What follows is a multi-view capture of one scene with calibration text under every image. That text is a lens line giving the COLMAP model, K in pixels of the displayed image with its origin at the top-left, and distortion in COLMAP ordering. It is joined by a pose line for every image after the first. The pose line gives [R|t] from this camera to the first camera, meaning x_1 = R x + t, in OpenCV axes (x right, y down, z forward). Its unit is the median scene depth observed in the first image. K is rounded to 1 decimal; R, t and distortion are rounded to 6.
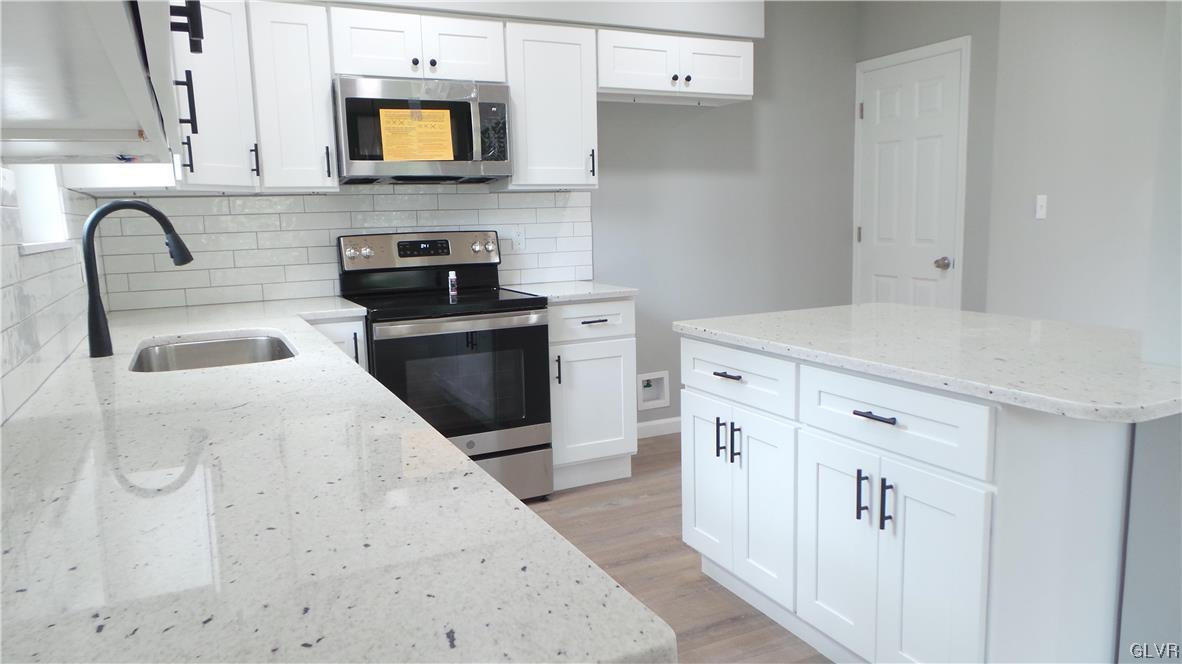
lens RADIAL K [[820.6, 0, 595.3], [0, 820.6, 333.9], [0, 0, 1]] dist [0.000858, 0.002389]
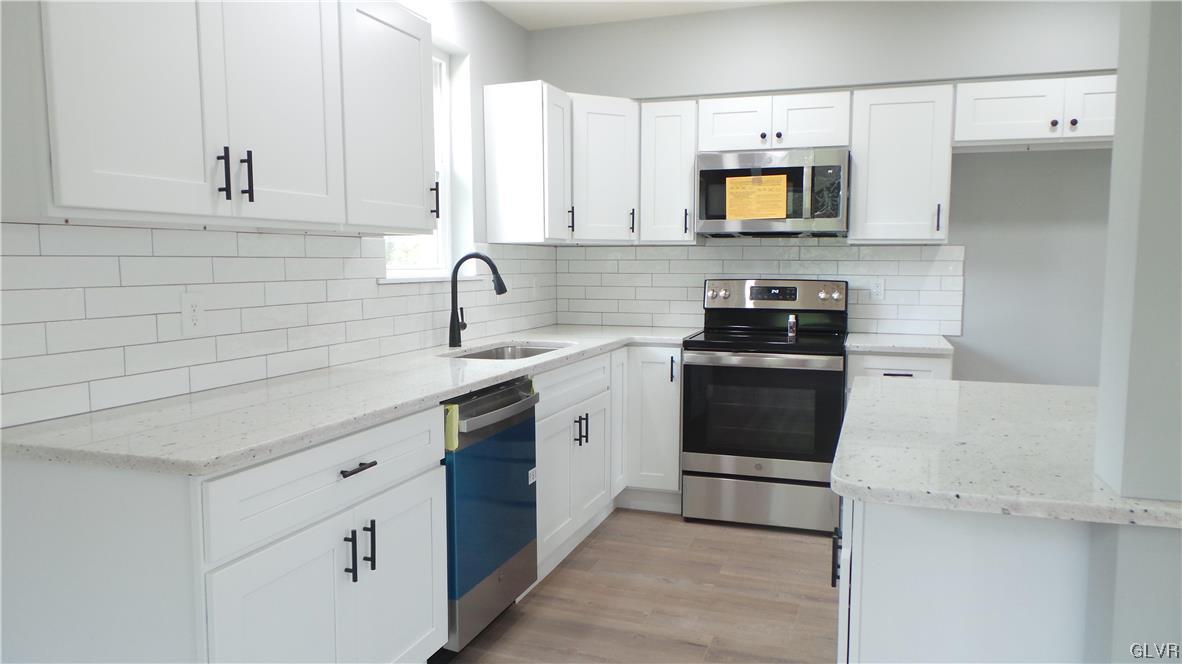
lens RADIAL K [[820.6, 0, 595.3], [0, 820.6, 333.9], [0, 0, 1]] dist [0.000858, 0.002389]
pose [[0.703559, 0.091247, -0.704755, 0.446305], [-0.123791, 0.992296, 0.004895, -0.023864], [0.699772, 0.083798, 0.709434, 0.017896]]
